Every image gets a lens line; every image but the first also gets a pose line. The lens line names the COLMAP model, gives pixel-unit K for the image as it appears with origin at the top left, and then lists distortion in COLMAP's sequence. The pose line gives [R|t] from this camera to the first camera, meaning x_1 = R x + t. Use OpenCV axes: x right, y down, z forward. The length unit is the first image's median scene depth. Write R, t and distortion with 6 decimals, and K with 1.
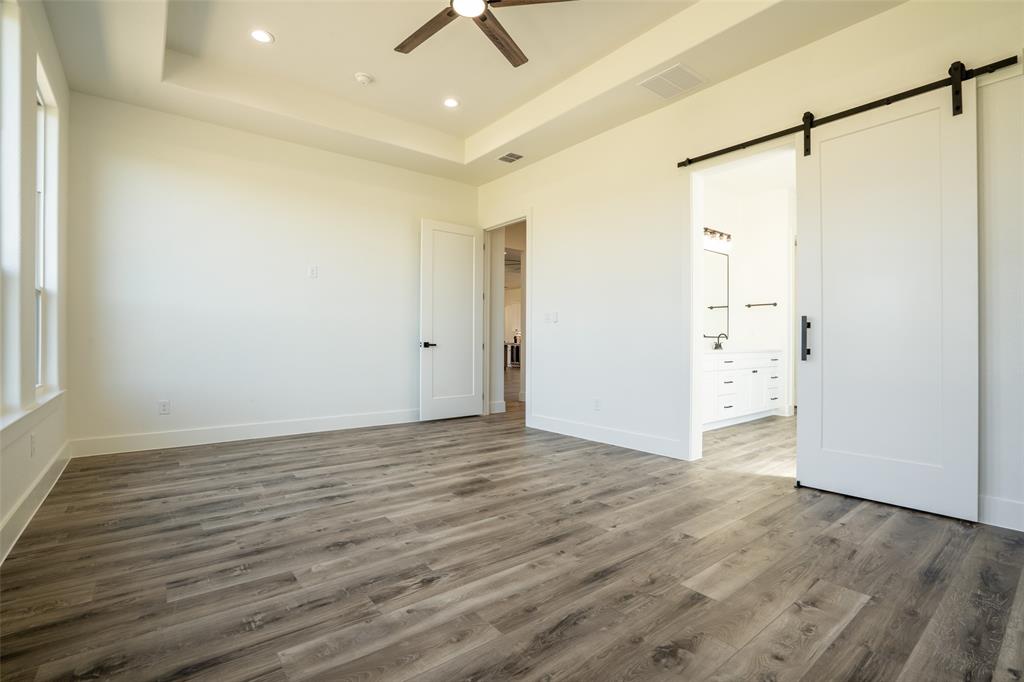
lens RADIAL K [[466.2, 0, 512.0], [0, 466.2, 341.0], [0, 0, 1]] dist [-0.057437, 0.014859]
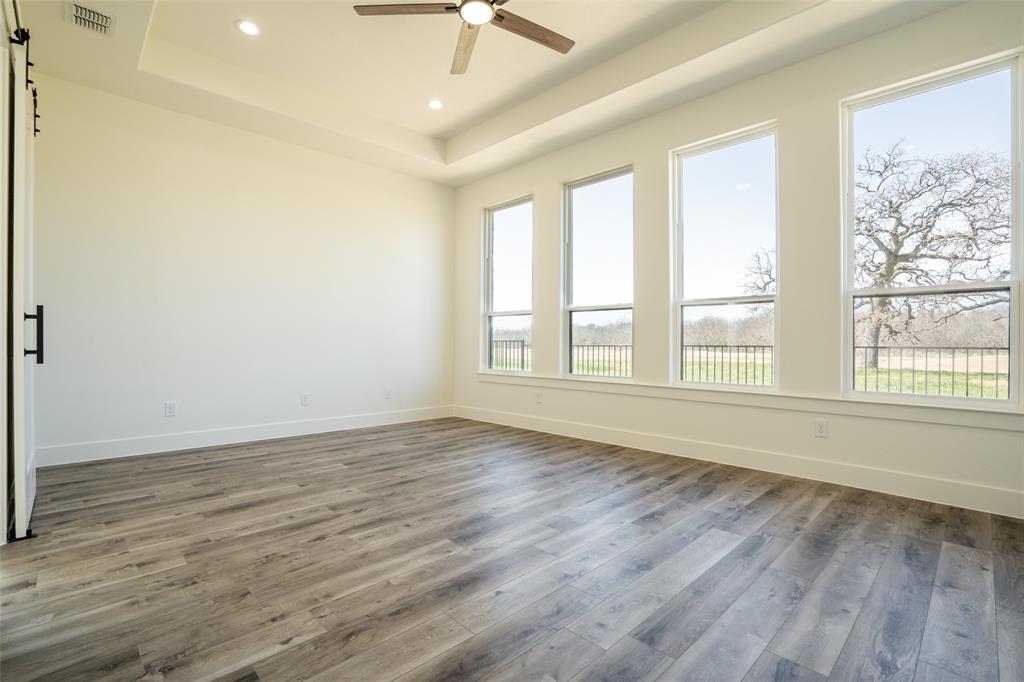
lens RADIAL K [[473.7, 0, 512.0], [0, 473.7, 341.0], [0, 0, 1]] dist [-0.060484, 0.023852]
pose [[-0.995162, -0.010366, -0.097703, -0.078059], [-0.010218, 0.999946, -0.002010, -0.001496], [0.097719, -0.001002, -0.995214, 2.027186]]
